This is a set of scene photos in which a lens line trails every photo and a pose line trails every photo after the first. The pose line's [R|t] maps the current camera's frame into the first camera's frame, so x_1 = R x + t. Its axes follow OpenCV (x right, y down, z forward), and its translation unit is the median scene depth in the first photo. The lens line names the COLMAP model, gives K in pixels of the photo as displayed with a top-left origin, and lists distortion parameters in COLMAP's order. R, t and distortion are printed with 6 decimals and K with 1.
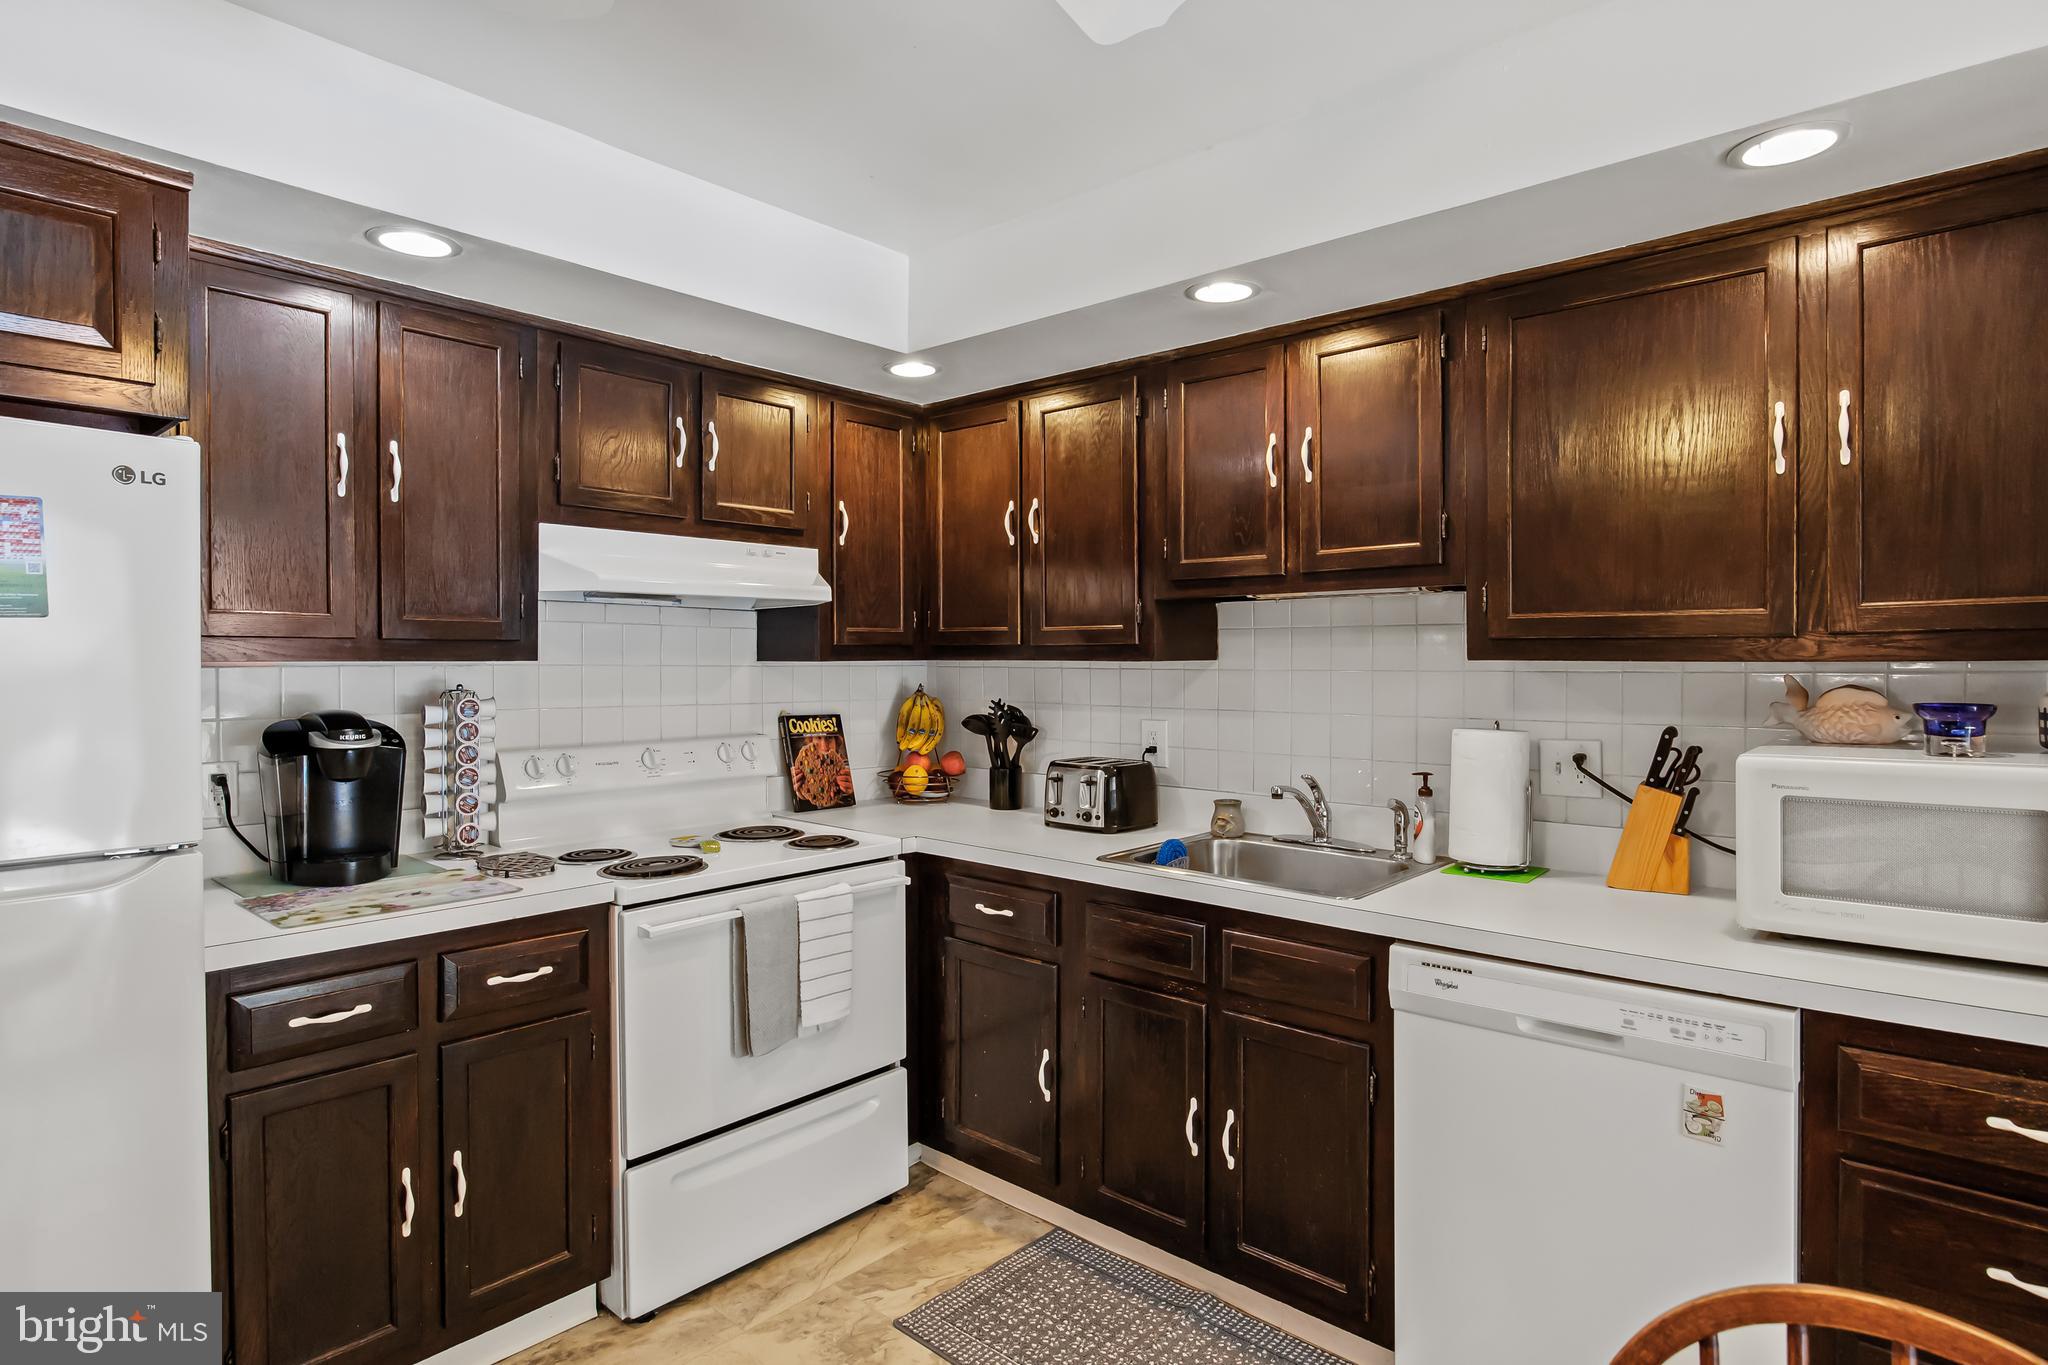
lens RADIAL K [[1075.5, 0, 1022.5], [0, 1075.5, 671.3], [0, 0, 1]] dist [-0.011857, 0.000593]
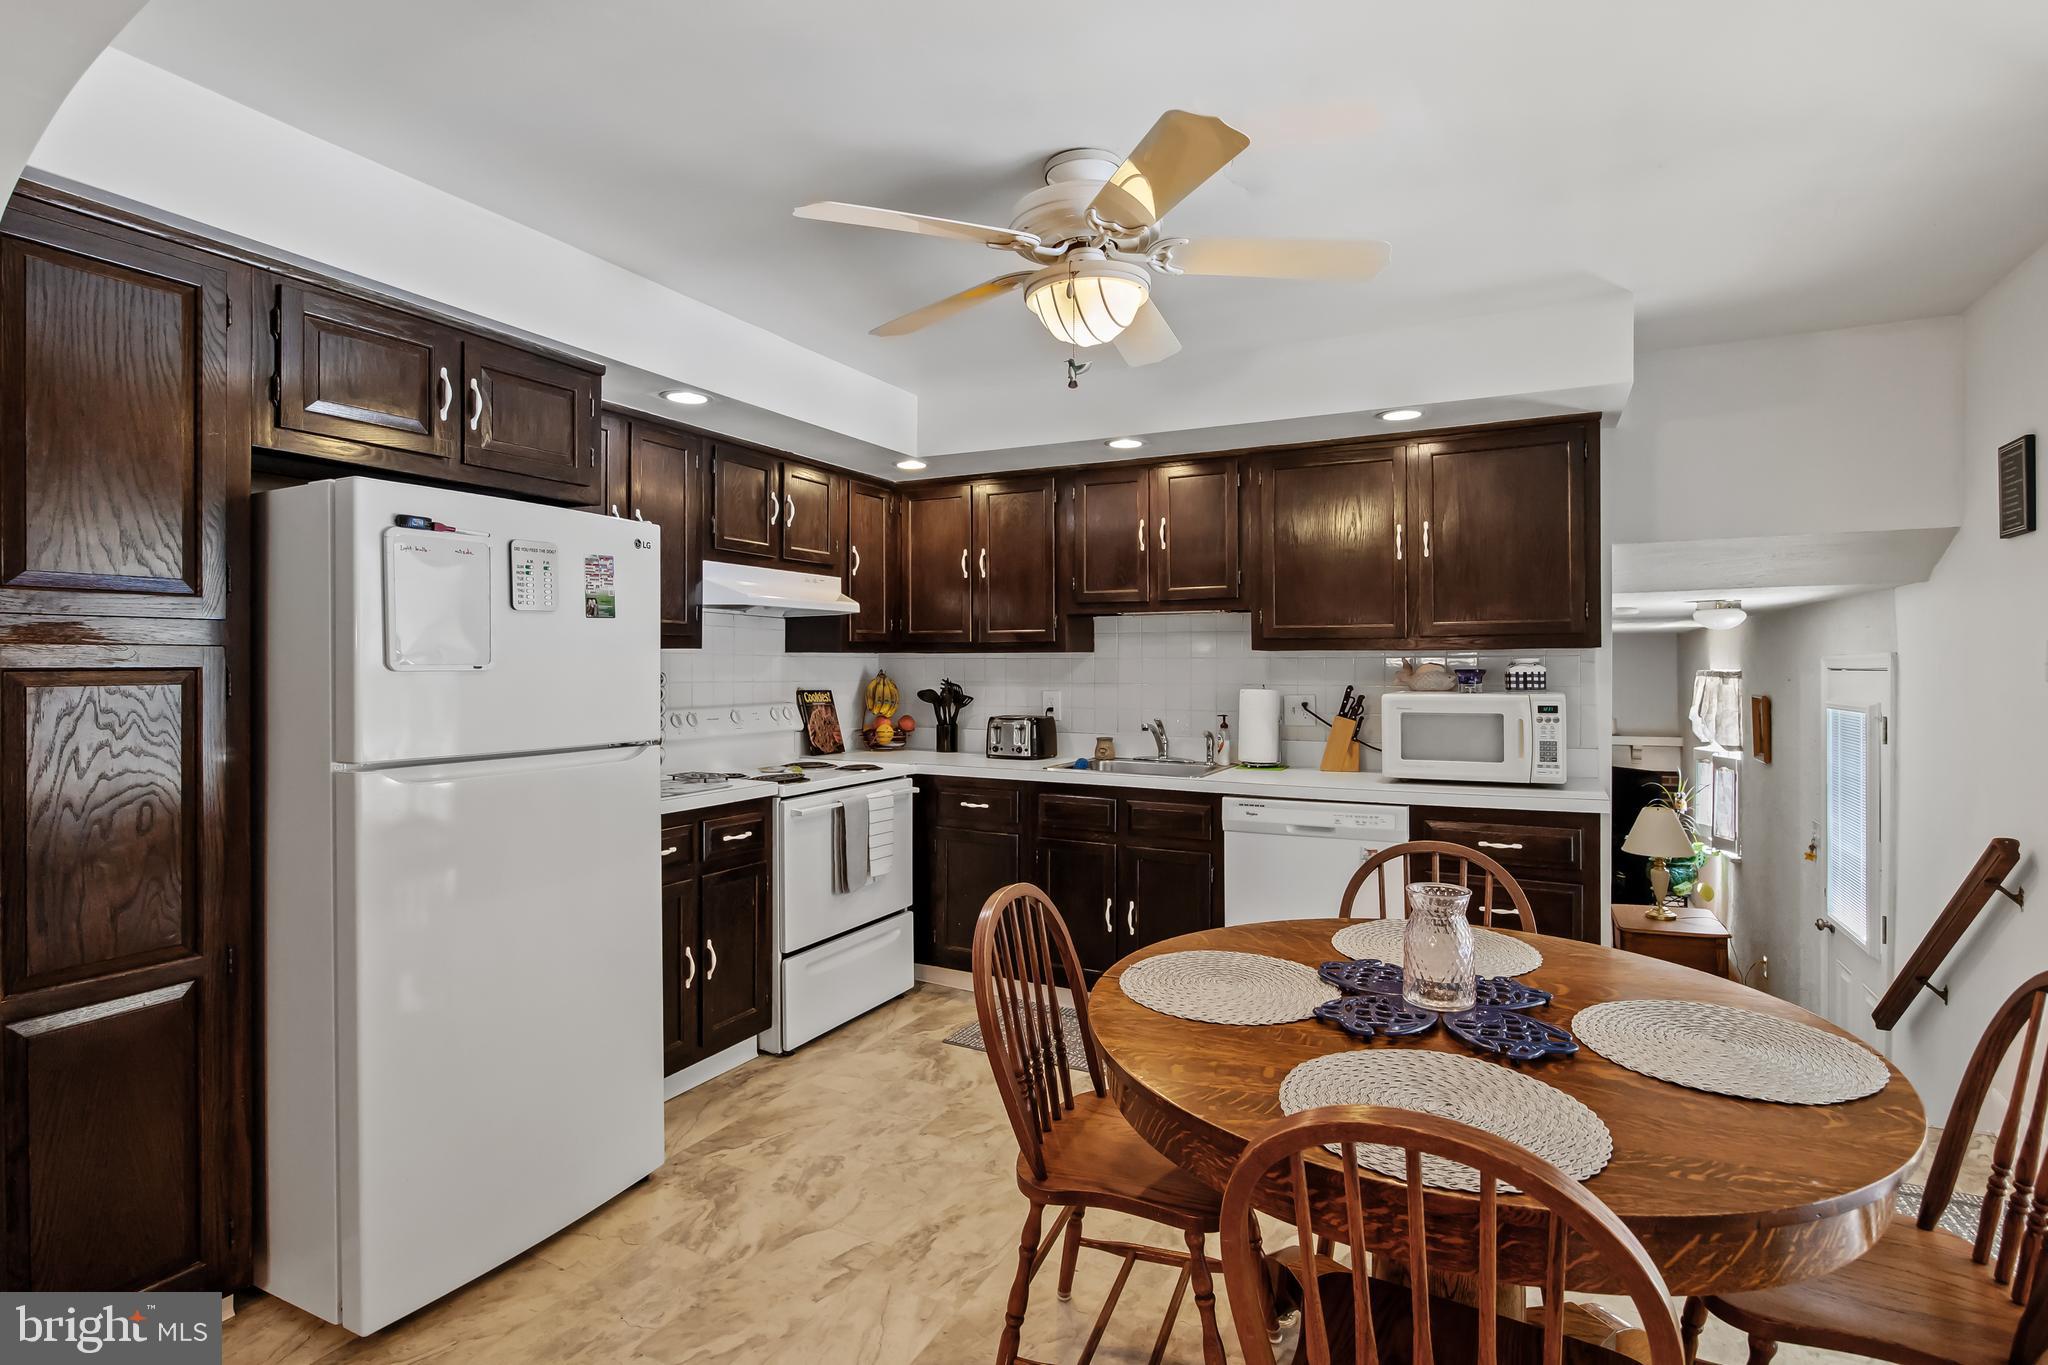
lens RADIAL K [[1000.6, 0, 1020.7], [0, 1000.6, 665.4], [0, 0, 1]] dist [-0.002546, -0.022783]
pose [[0.968201, 0.001776, 0.250167, -0.326496], [0.000924, 0.999943, -0.010674, 0.027062], [-0.250172, 0.010565, 0.968144, -0.463001]]
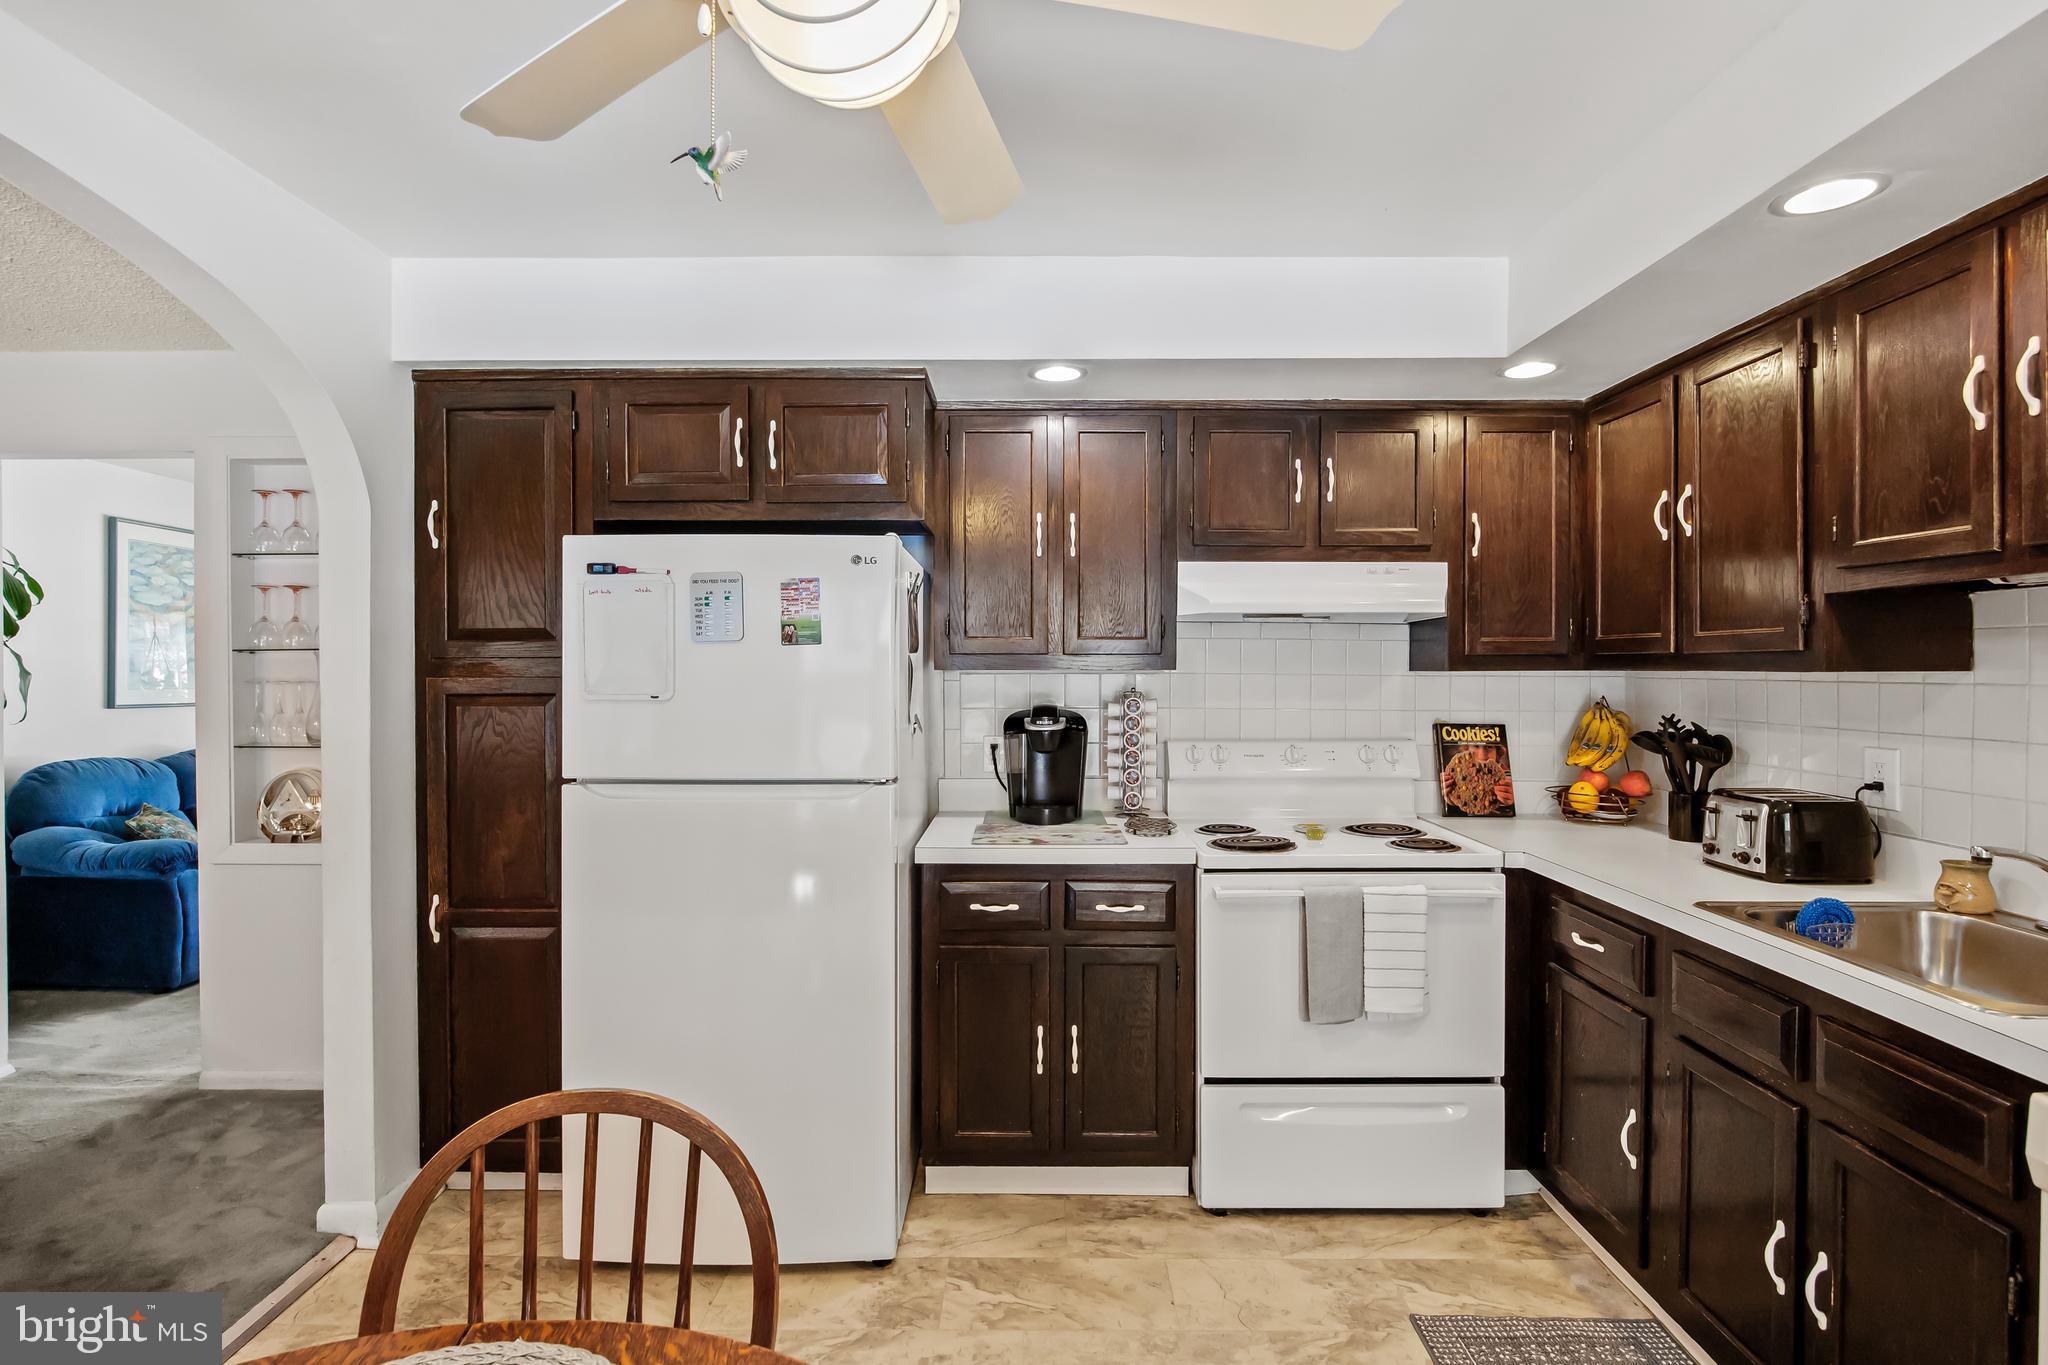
lens RADIAL K [[975.3, 0, 1028.3], [0, 975.3, 677.8], [0, 0, 1]] dist [-0.012971, 0.000194]
pose [[0.661785, 0.007461, -0.749657, 0.268725], [-0.010027, 0.999949, 0.001100, 0.000147], [0.749627, 0.006789, 0.661826, 0.089011]]
